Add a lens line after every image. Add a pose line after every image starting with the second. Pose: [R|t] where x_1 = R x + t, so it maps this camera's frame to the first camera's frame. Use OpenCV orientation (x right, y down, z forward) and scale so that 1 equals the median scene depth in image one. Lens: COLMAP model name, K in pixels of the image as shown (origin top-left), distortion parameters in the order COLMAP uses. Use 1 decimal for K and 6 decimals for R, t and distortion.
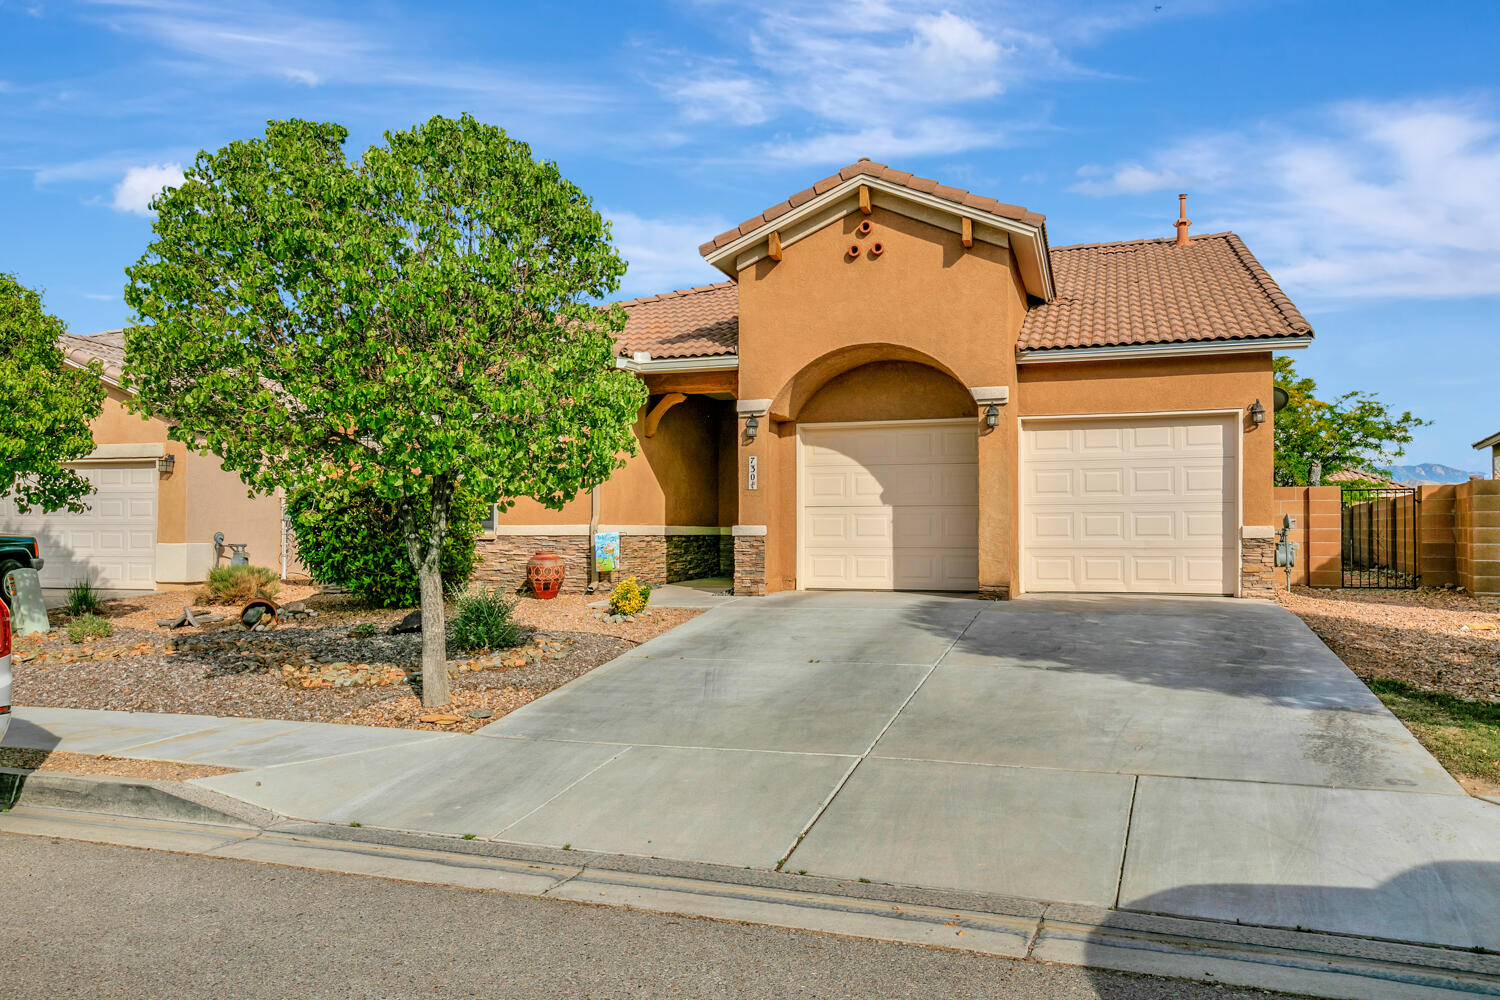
lens RADIAL K [[1076.4, 0, 746.6], [0, 1076.4, 528.2], [0, 0, 1]] dist [-0.000315, -0.002304]
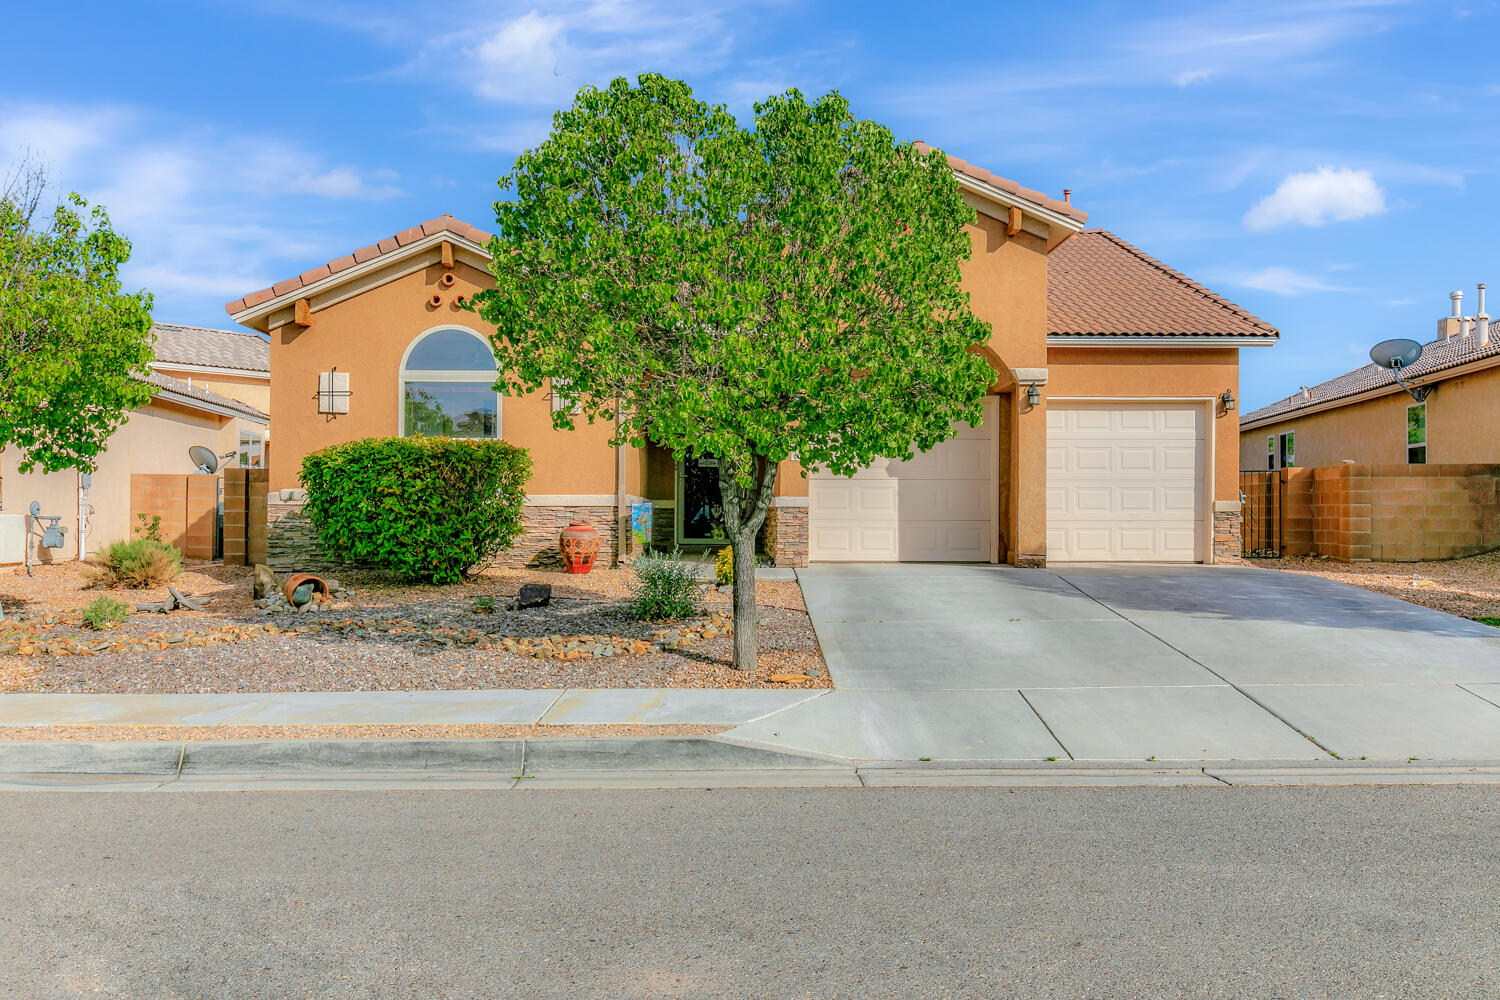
lens RADIAL K [[1243.3, 0, 750.0], [0, 1243.3, 500.0], [0, 0, 1]] dist [0.031392, -0.084500]
pose [[0.940405, 0.007923, 0.339964, -0.441347], [-0.005953, 0.999959, -0.006839, 0.008999], [-0.340005, 0.004407, 0.940413, -0.064667]]
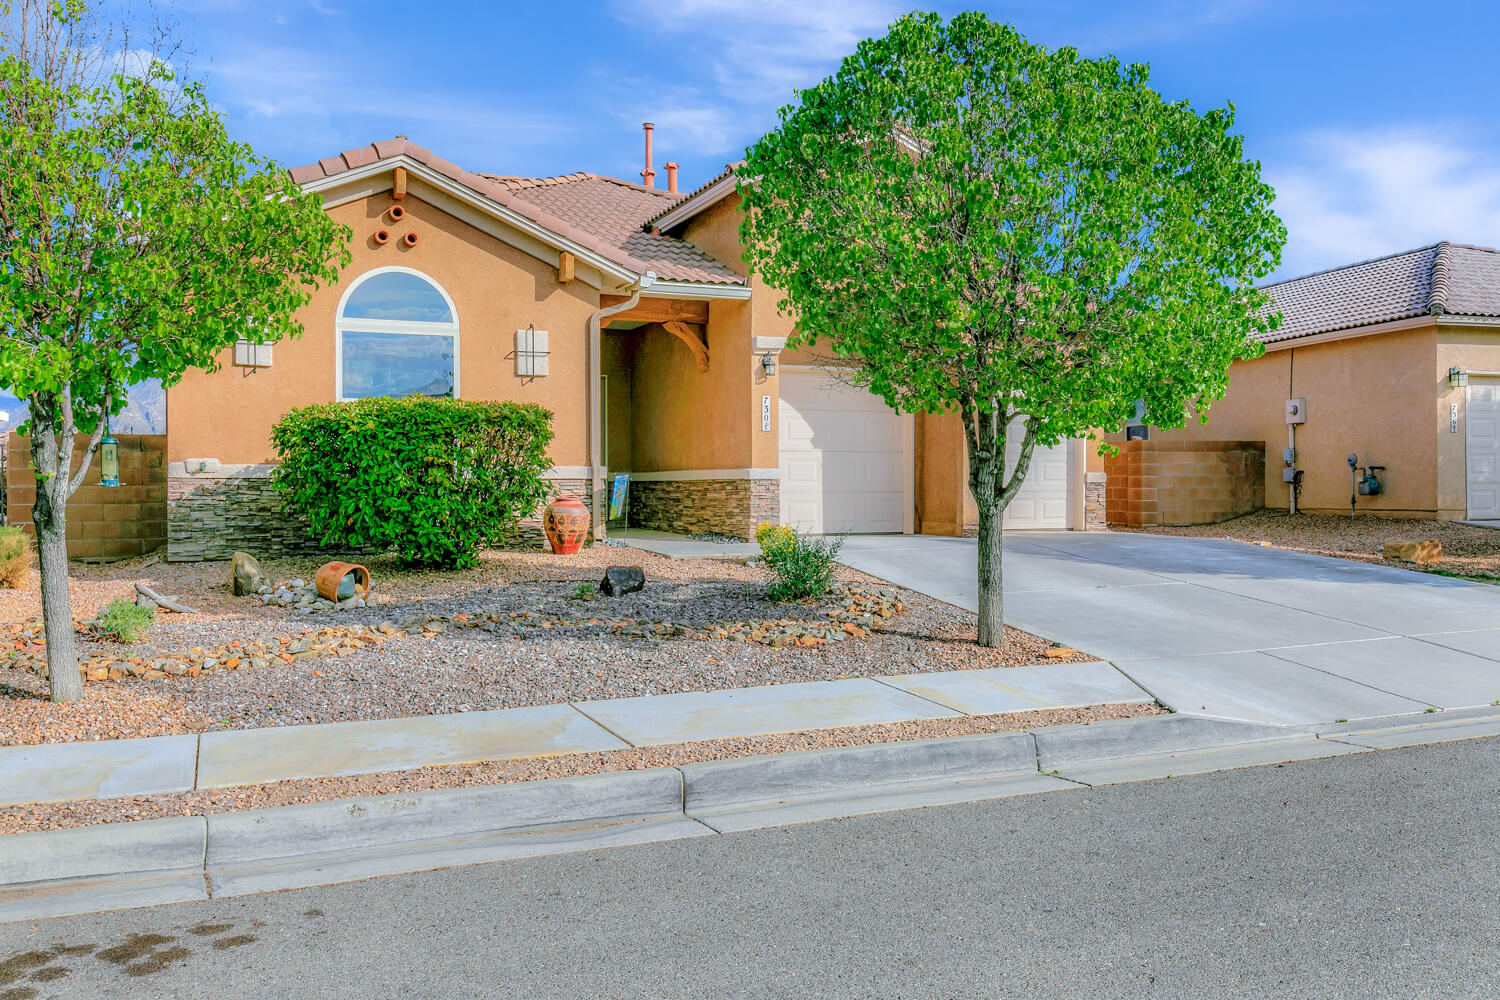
lens RADIAL K [[1243.3, 0, 750.0], [0, 1243.3, 500.0], [0, 0, 1]] dist [0.031392, -0.084500]
pose [[0.739772, -0.007023, 0.672821, -0.778415], [-0.001240, 0.999930, 0.011801, 0.012964], [-0.672857, -0.009564, 0.739711, 0.204720]]
